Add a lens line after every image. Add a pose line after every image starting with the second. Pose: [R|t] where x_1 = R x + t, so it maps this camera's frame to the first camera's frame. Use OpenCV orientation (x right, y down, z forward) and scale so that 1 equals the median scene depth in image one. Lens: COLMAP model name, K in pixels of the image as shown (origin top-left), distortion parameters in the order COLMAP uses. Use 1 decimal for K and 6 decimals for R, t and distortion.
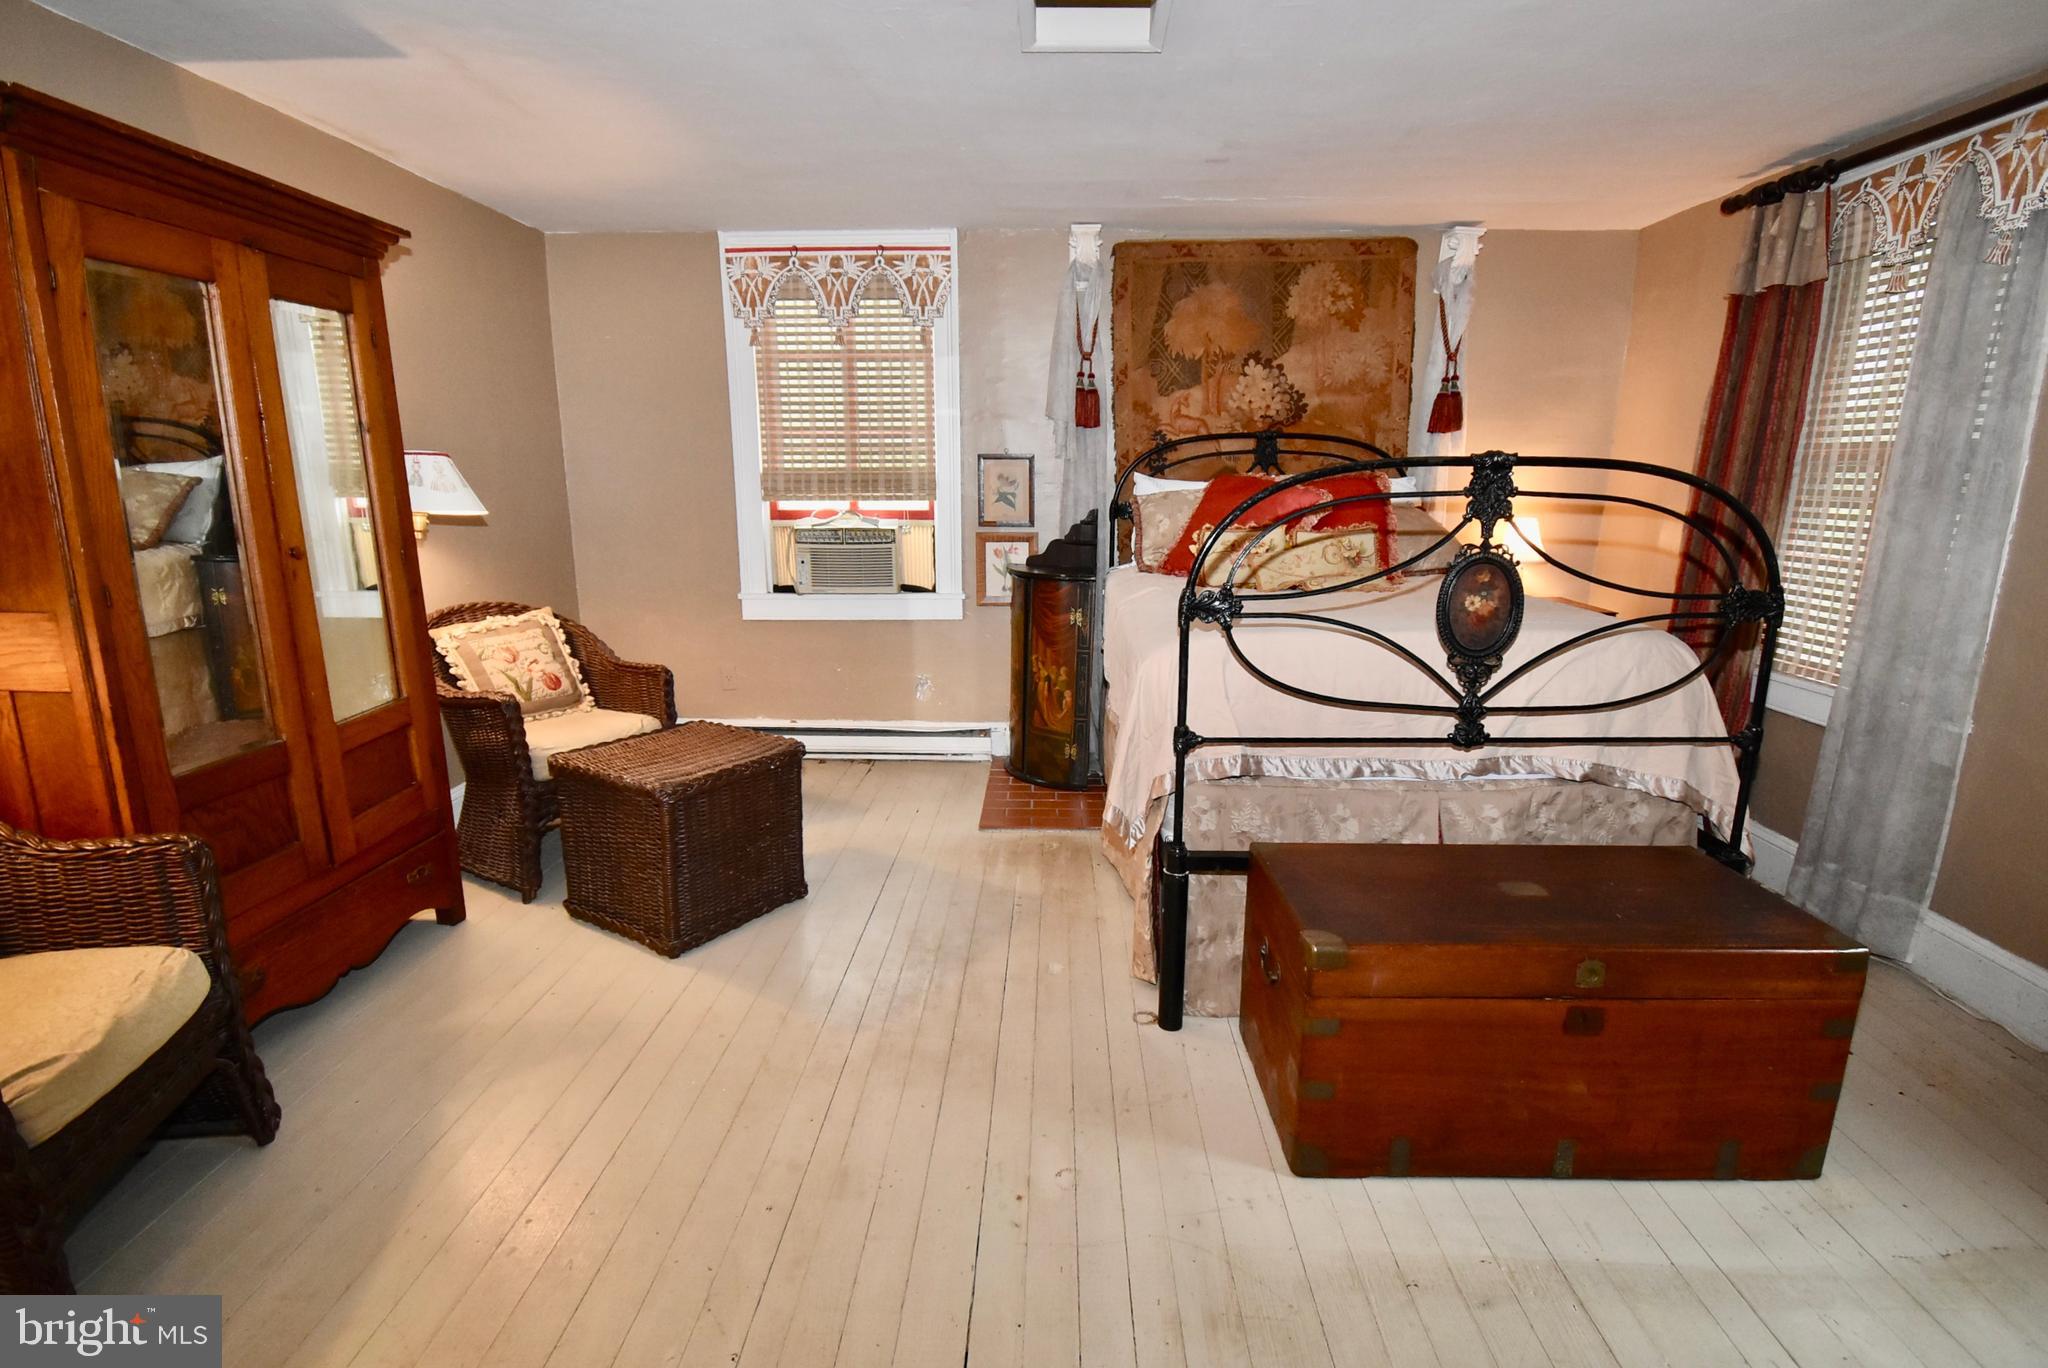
lens RADIAL K [[925.2, 0, 1051.3], [0, 925.2, 689.9], [0, 0, 1]] dist [-0.000729, -0.000754]
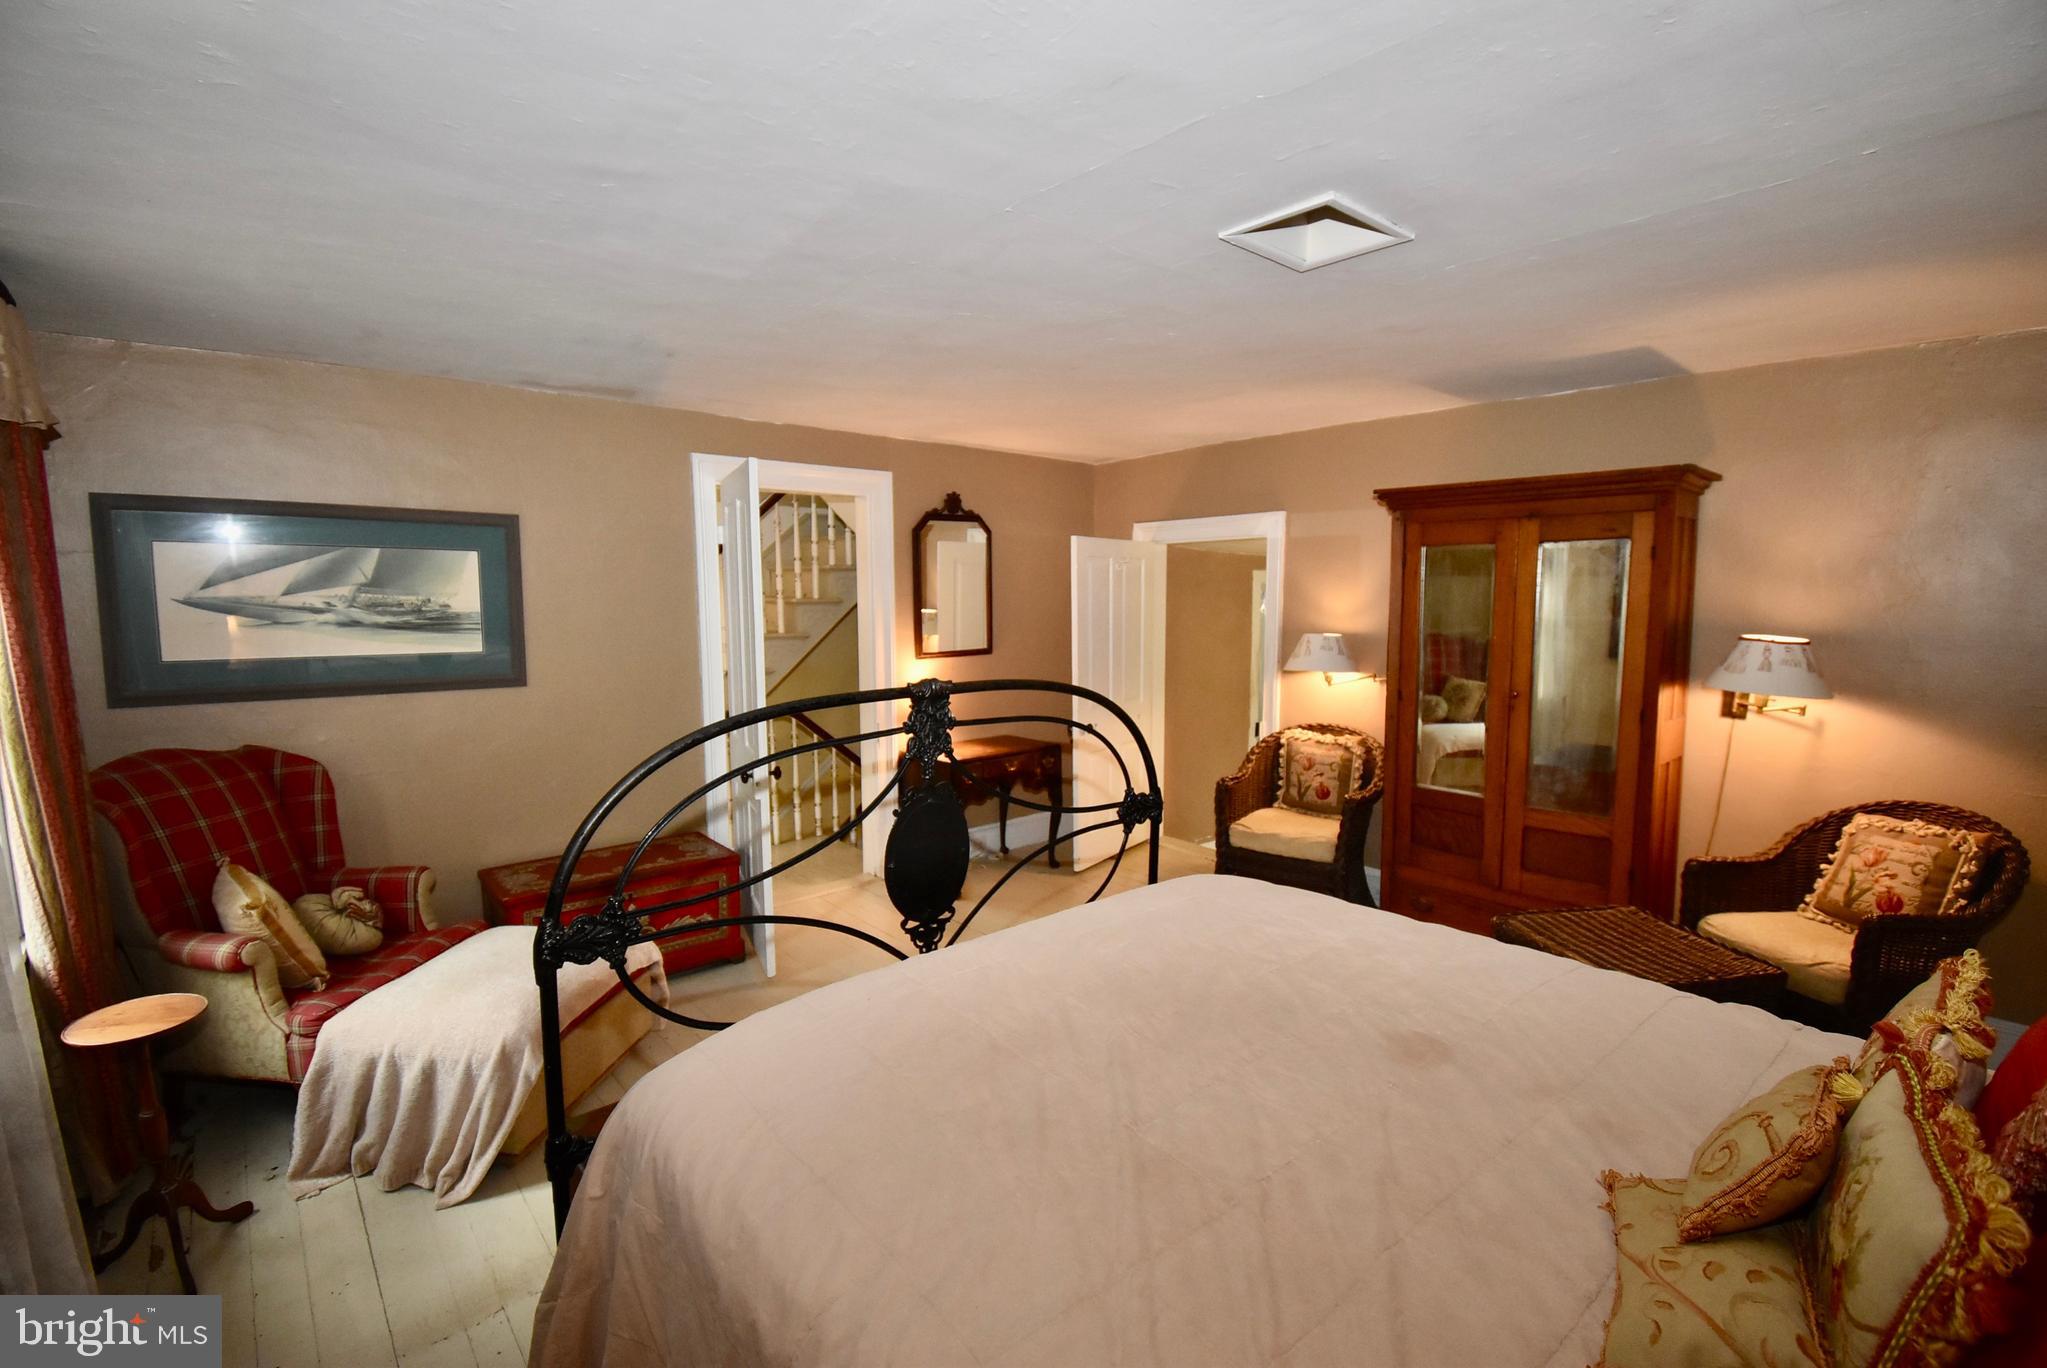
lens RADIAL K [[889.2, 0, 1022.2], [0, 889.2, 674.2], [0, 0, 1]] dist [-0.000139, -0.000136]
pose [[-0.749732, 0.057631, -0.659227, 0.712886], [-0.150785, 0.955116, 0.254984, -0.370260], [0.644334, 0.290571, -0.707391, 1.262566]]
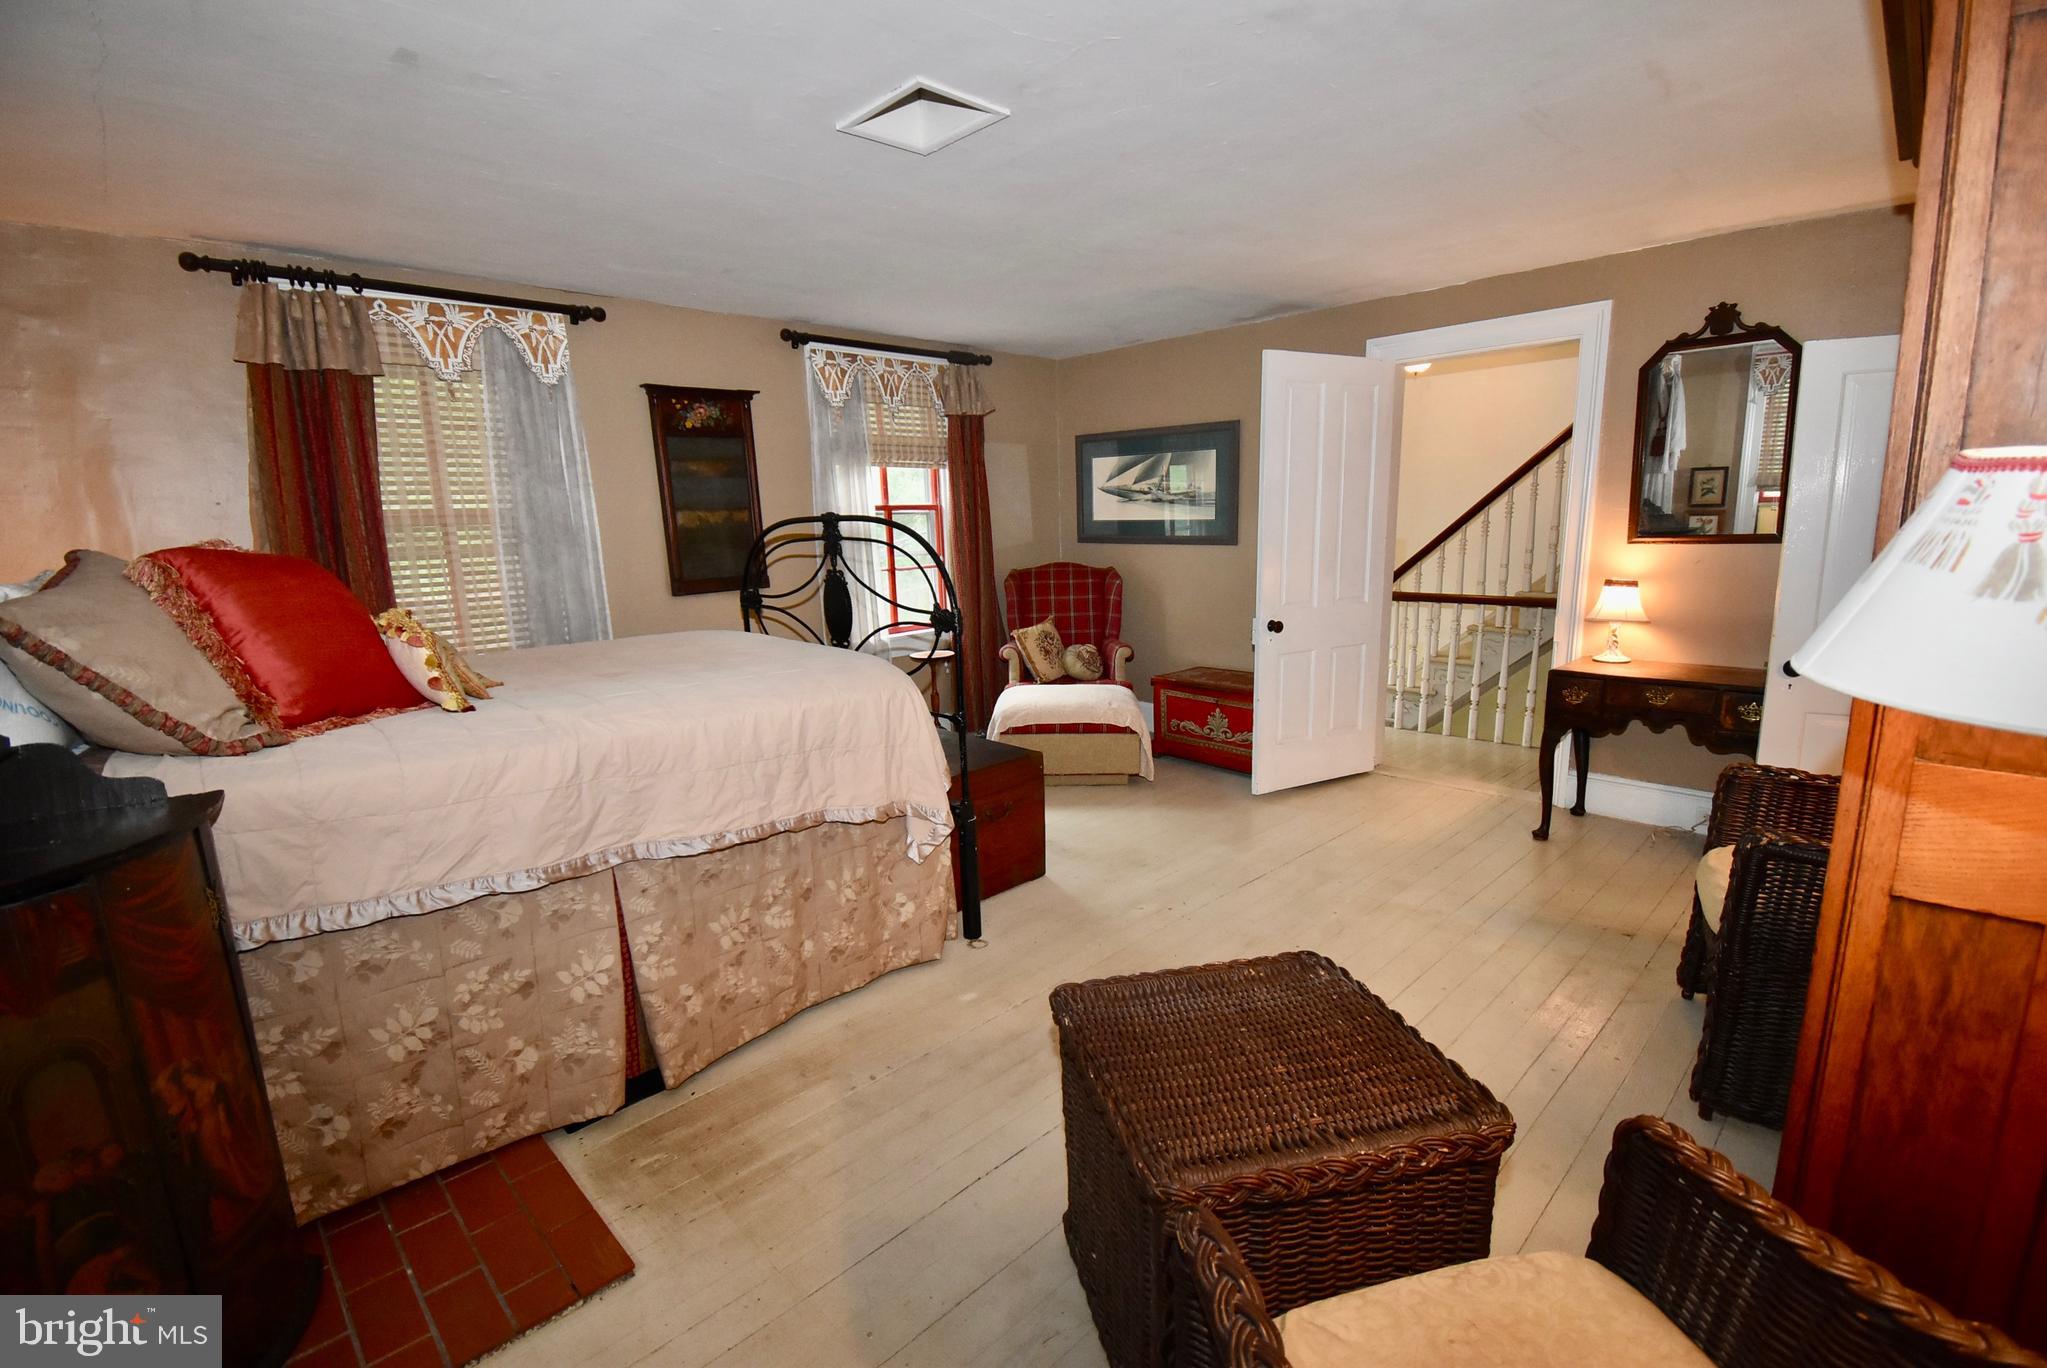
lens RADIAL K [[924.7, 0, 1050.8], [0, 924.7, 689.9], [0, 0, 1]] dist [-0.000729, -0.000754]
pose [[-0.706148, -0.117981, 0.698166, -0.734880], [0.179916, 0.923761, 0.338076, -0.346498], [-0.684825, 0.364343, -0.631085, 1.446717]]
